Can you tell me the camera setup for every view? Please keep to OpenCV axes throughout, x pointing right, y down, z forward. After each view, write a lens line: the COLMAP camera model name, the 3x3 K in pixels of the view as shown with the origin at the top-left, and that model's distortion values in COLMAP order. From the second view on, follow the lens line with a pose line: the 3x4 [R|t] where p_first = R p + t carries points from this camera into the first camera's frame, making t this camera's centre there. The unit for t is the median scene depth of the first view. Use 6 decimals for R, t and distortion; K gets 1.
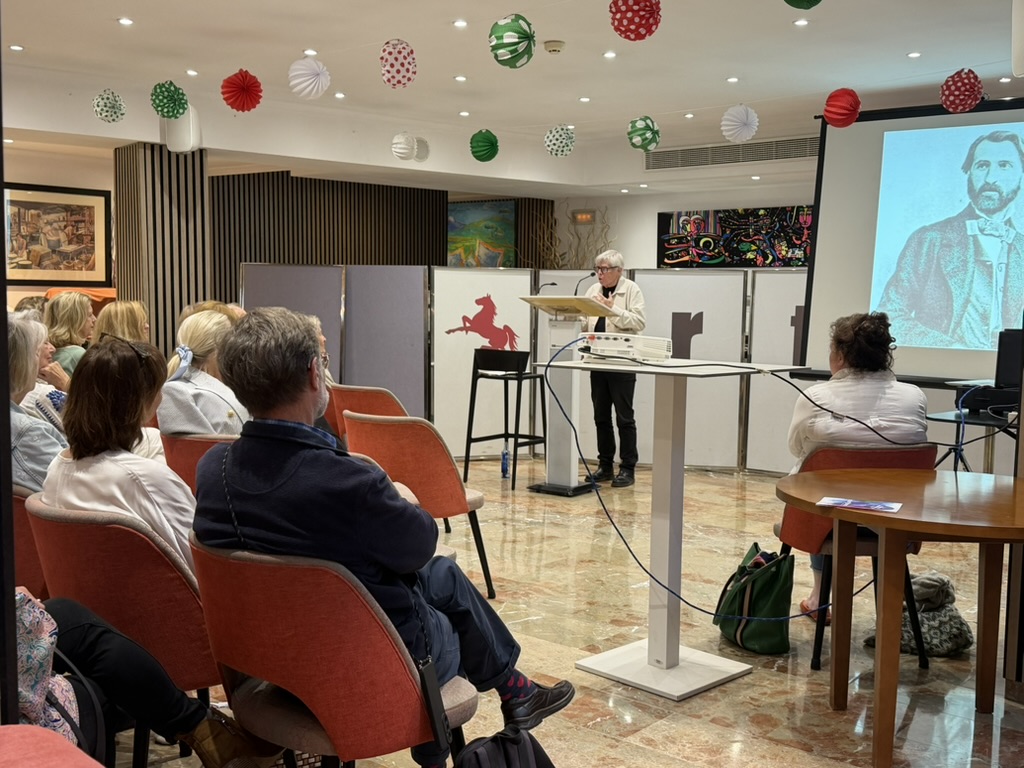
lens RADIAL K [[1156.9, 0, 512.0], [0, 1156.9, 384.0], [0, 0, 1]] dist [-0.002589, -0.001436]
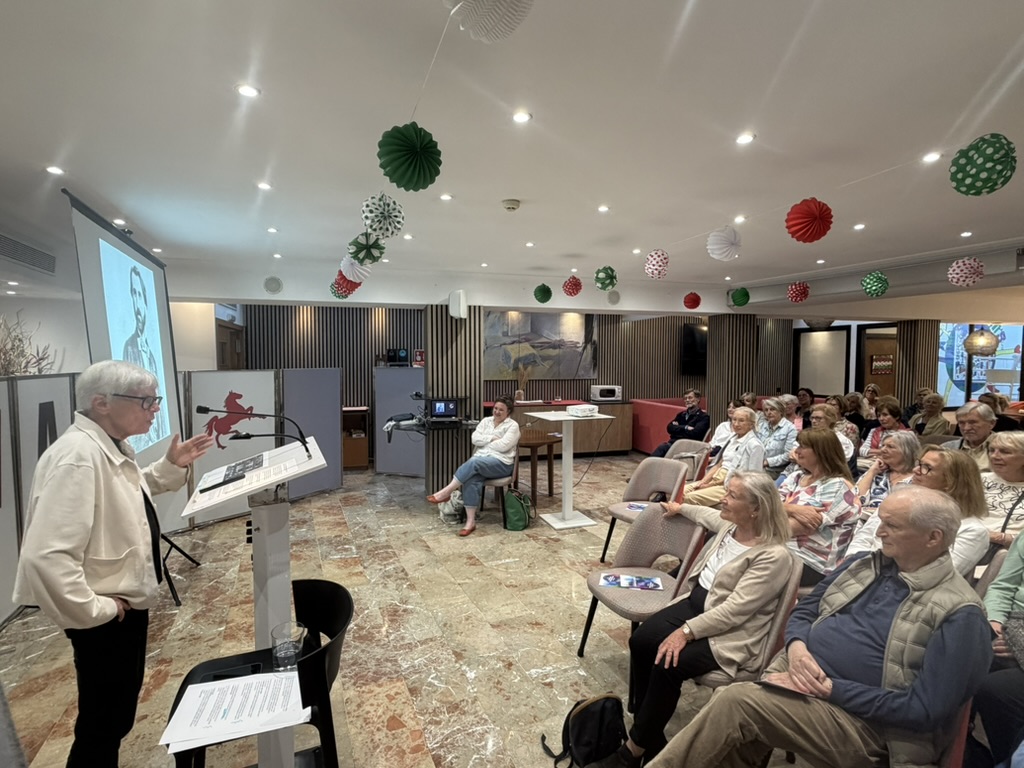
lens RADIAL K [[551.3, 0, 512.0], [0, 551.3, 384.0], [0, 0, 1]] dist [-0.000065, -0.000006]
pose [[-0.905893, -0.029882, 0.422451, -0.248319], [0.029836, 0.990526, 0.134045, -0.211577], [-0.422454, 0.134035, -0.896419, 1.862584]]
